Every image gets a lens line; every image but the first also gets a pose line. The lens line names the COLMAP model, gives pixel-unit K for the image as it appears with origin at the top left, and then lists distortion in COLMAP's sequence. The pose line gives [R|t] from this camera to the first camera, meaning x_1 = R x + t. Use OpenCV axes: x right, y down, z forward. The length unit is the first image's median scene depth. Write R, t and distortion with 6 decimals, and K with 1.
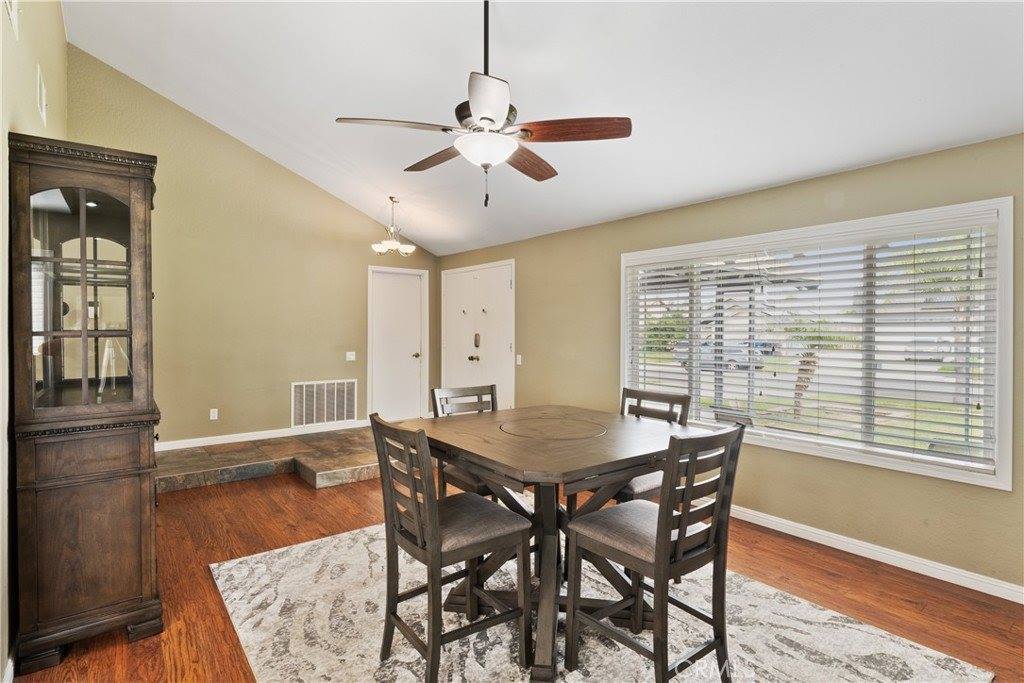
lens RADIAL K [[499.4, 0, 499.7], [0, 499.4, 332.3], [0, 0, 1]] dist [0.001866, -0.000596]
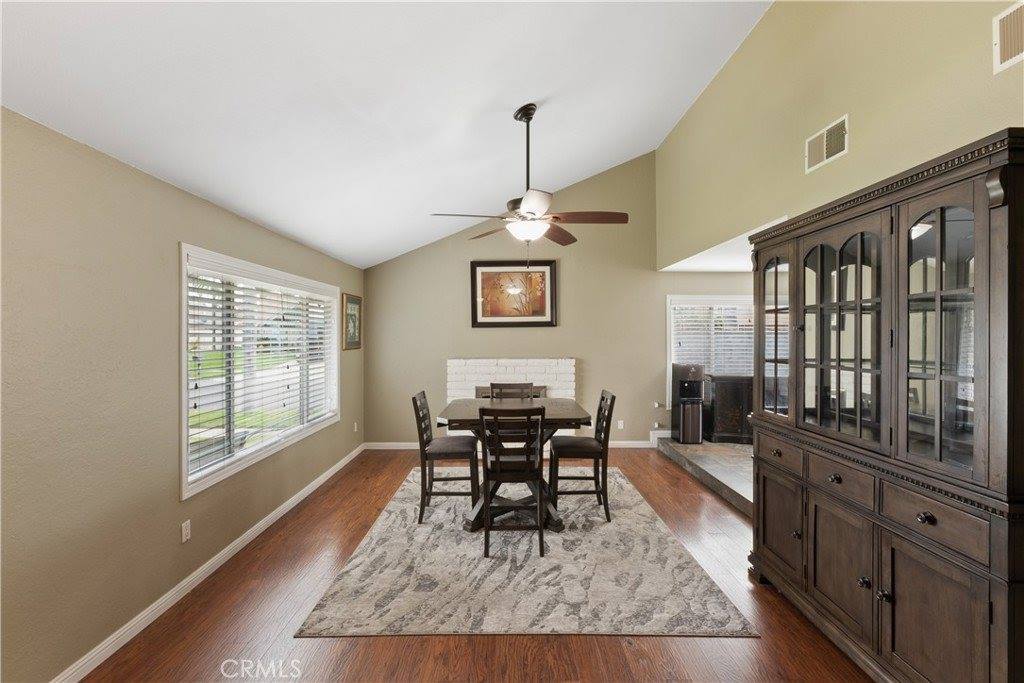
lens RADIAL K [[463.3, 0, 513.6], [0, 463.3, 338.8], [0, 0, 1]] dist [0.003642, -0.000760]
pose [[-0.804843, -0.006938, 0.593447, -0.664071], [0.000864, 0.999917, 0.012861, -0.057219], [-0.593487, 0.010864, -0.804771, 1.769838]]
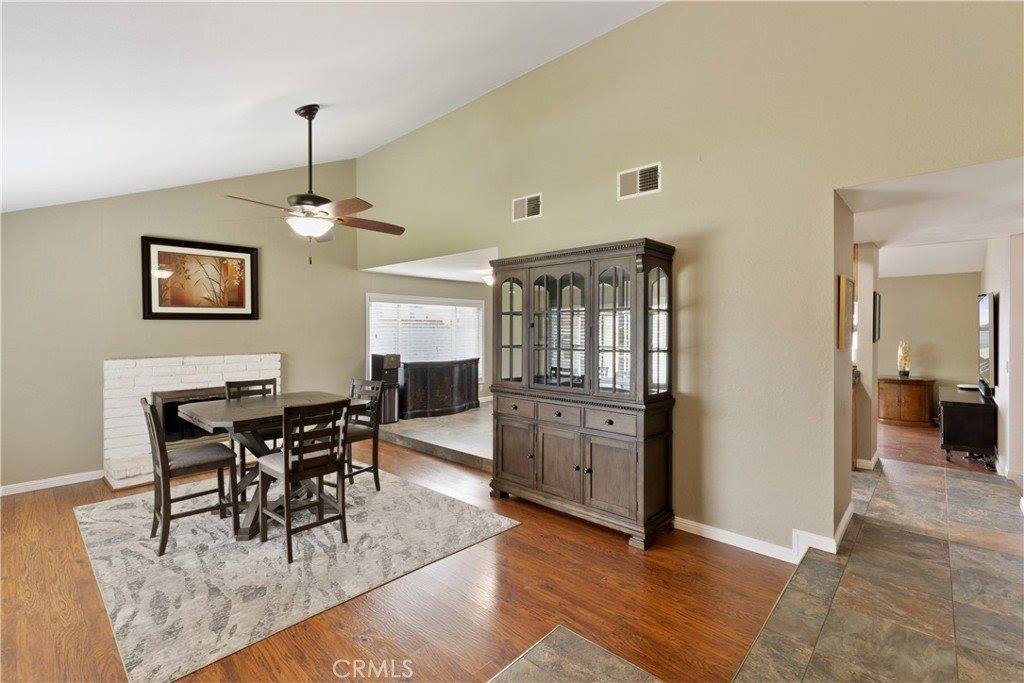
lens RADIAL K [[463.3, 0, 516.2], [0, 463.3, 336.5], [0, 0, 1]] dist [0.003642, -0.000760]
pose [[-0.983237, -0.001572, -0.182326, -0.316594], [-0.005468, 0.999767, 0.020863, -0.060477], [0.182251, 0.021510, -0.983017, 2.068746]]
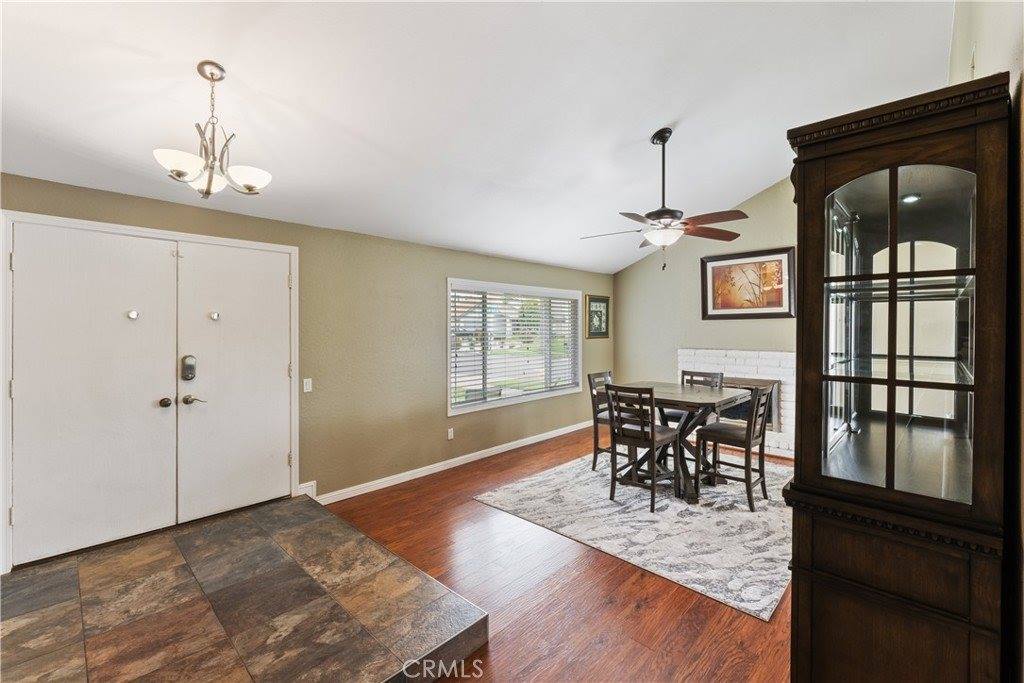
lens RADIAL K [[443.1, 0, 507.2], [0, 443.1, 333.8], [0, 0, 1]] dist [-0.001850, -0.001265]
pose [[-0.147795, -0.018123, 0.988852, -1.197232], [0.005283, 0.999803, 0.019114, -0.059628], [-0.989004, 0.008049, -0.147670, 1.465190]]
